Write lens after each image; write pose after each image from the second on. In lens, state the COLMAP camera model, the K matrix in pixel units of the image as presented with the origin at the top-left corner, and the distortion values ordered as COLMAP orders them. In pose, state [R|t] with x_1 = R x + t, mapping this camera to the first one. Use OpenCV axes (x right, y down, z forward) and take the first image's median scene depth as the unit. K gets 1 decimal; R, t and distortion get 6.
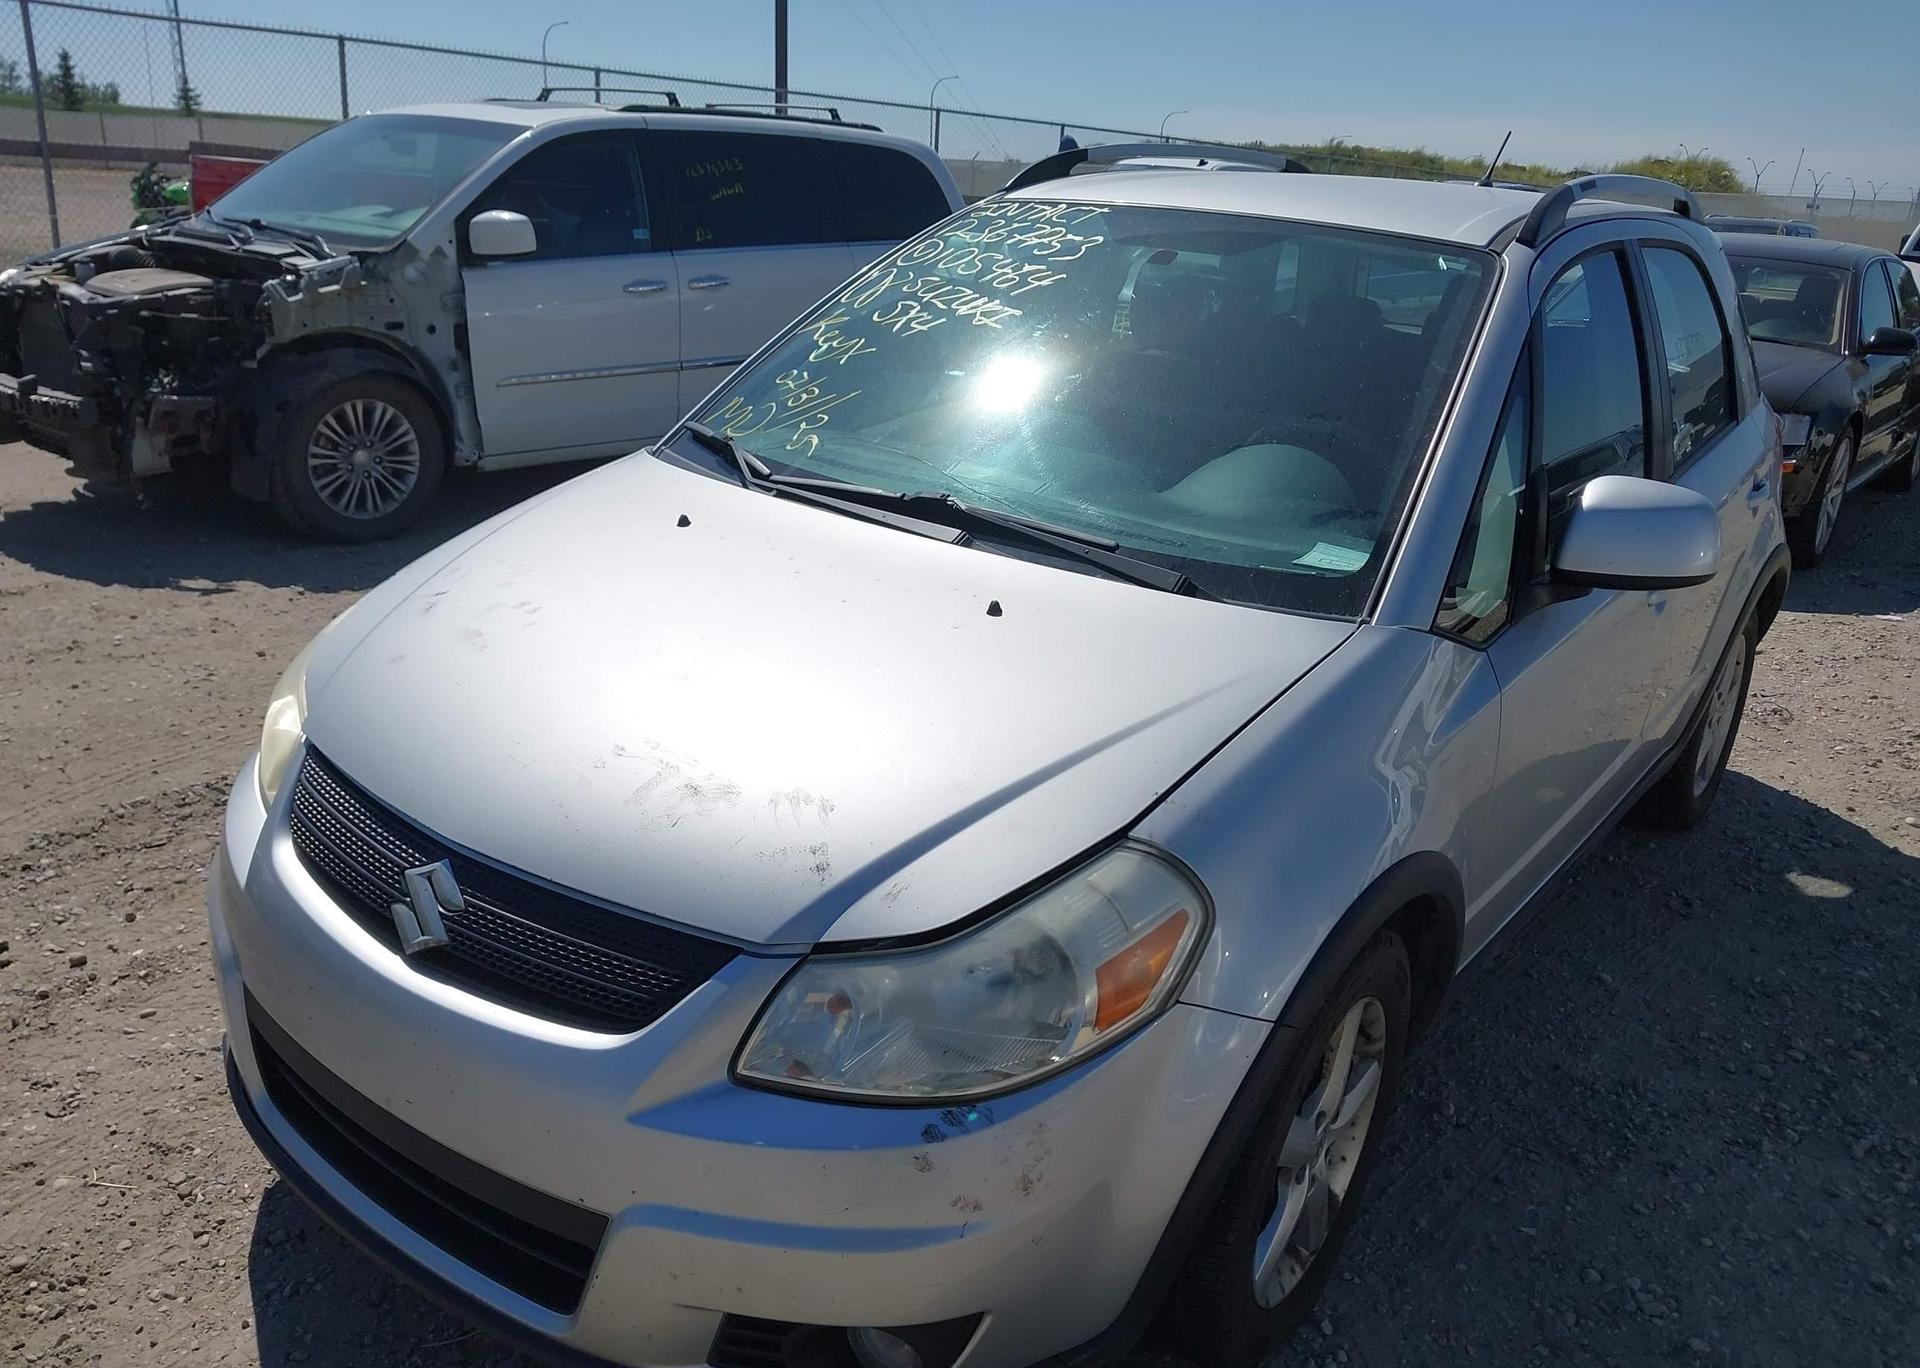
lens RADIAL K [[1602.7, 0, 994.5], [0, 1602.7, 682.1], [0, 0, 1]] dist [-0.004928, 0.019412]
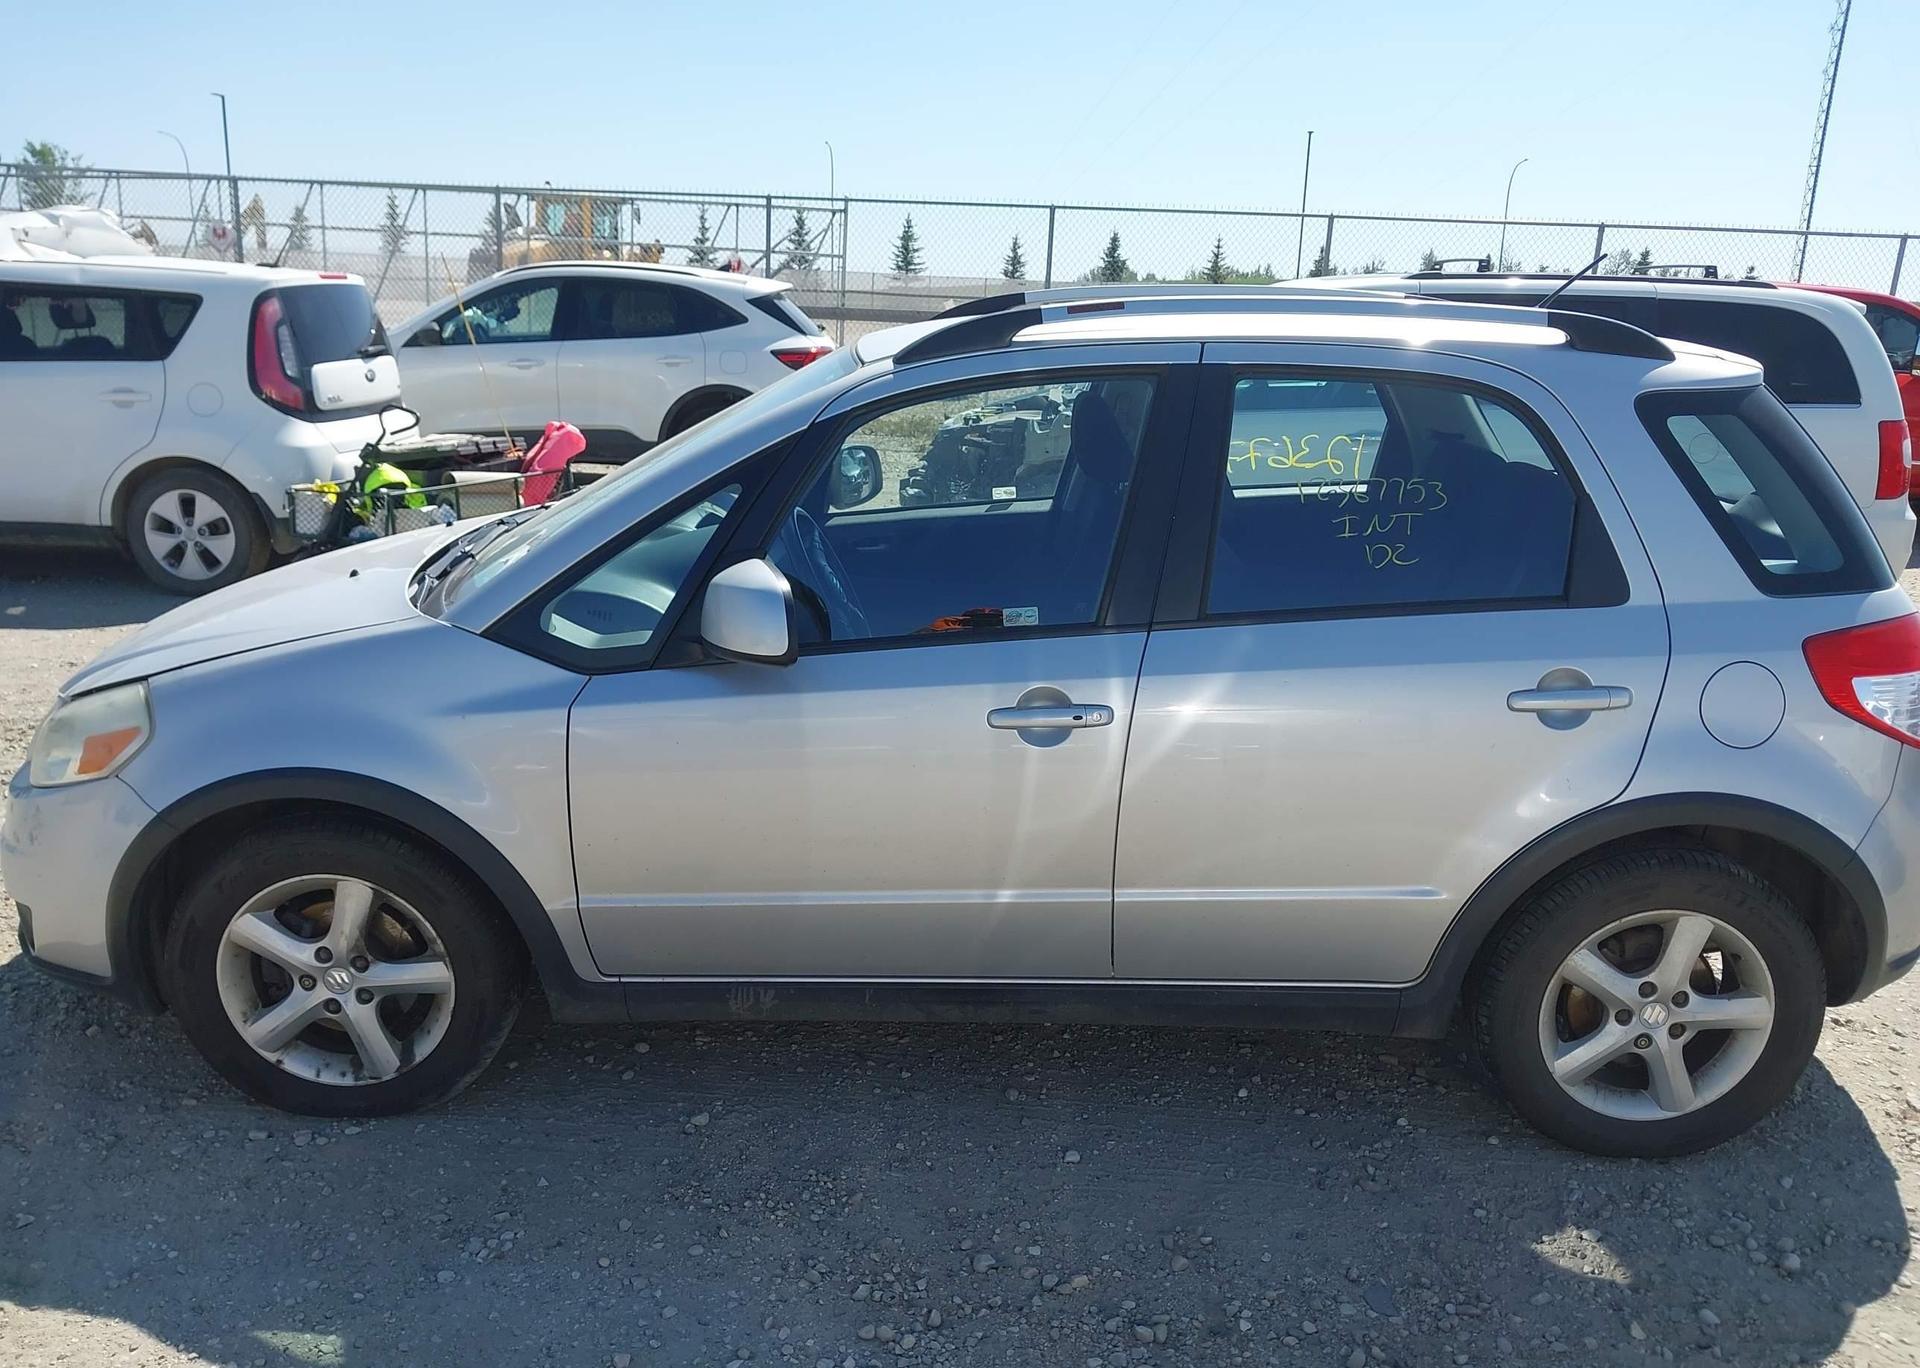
lens RADIAL K [[1583.5, 0, 994.9], [0, 1583.5, 684.6], [0, 0, 1]] dist [0.074396, -0.144392]
pose [[0.580410, 0.160992, -0.798251, 1.283949], [-0.244310, 0.969532, 0.017899, -0.096973], [0.776812, 0.184632, 0.602058, 0.448964]]
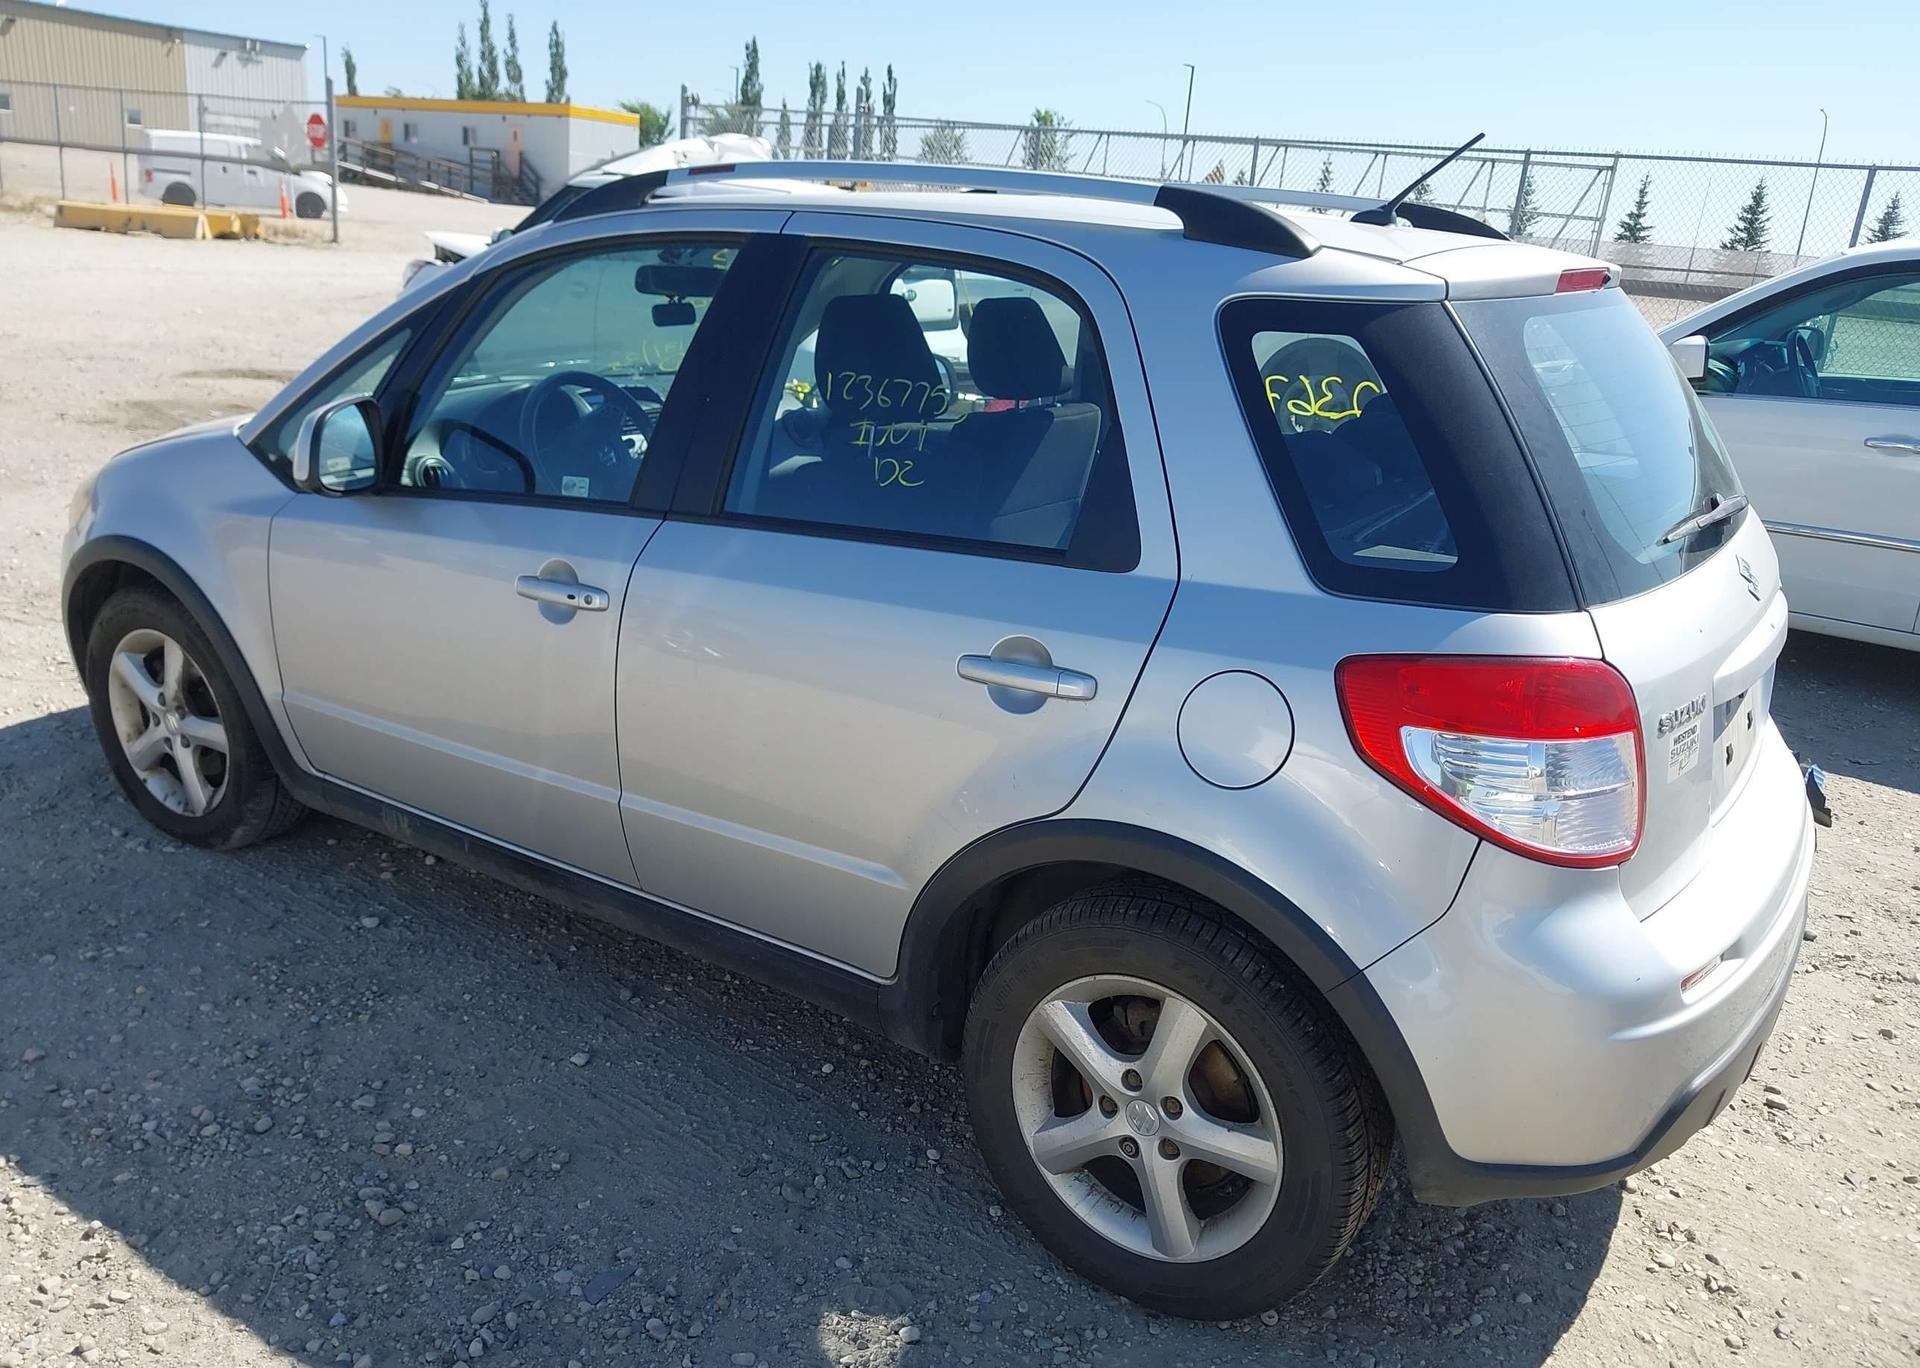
lens RADIAL K [[1610.5, 0, 997.5], [0, 1610.5, 686.1], [0, 0, 1]] dist [0.005916, -0.015684]
pose [[0.024282, 0.231769, -0.972468, 1.481505], [-0.369506, 0.905950, 0.206689, -0.325031], [0.928911, 0.354314, 0.107638, 1.279498]]
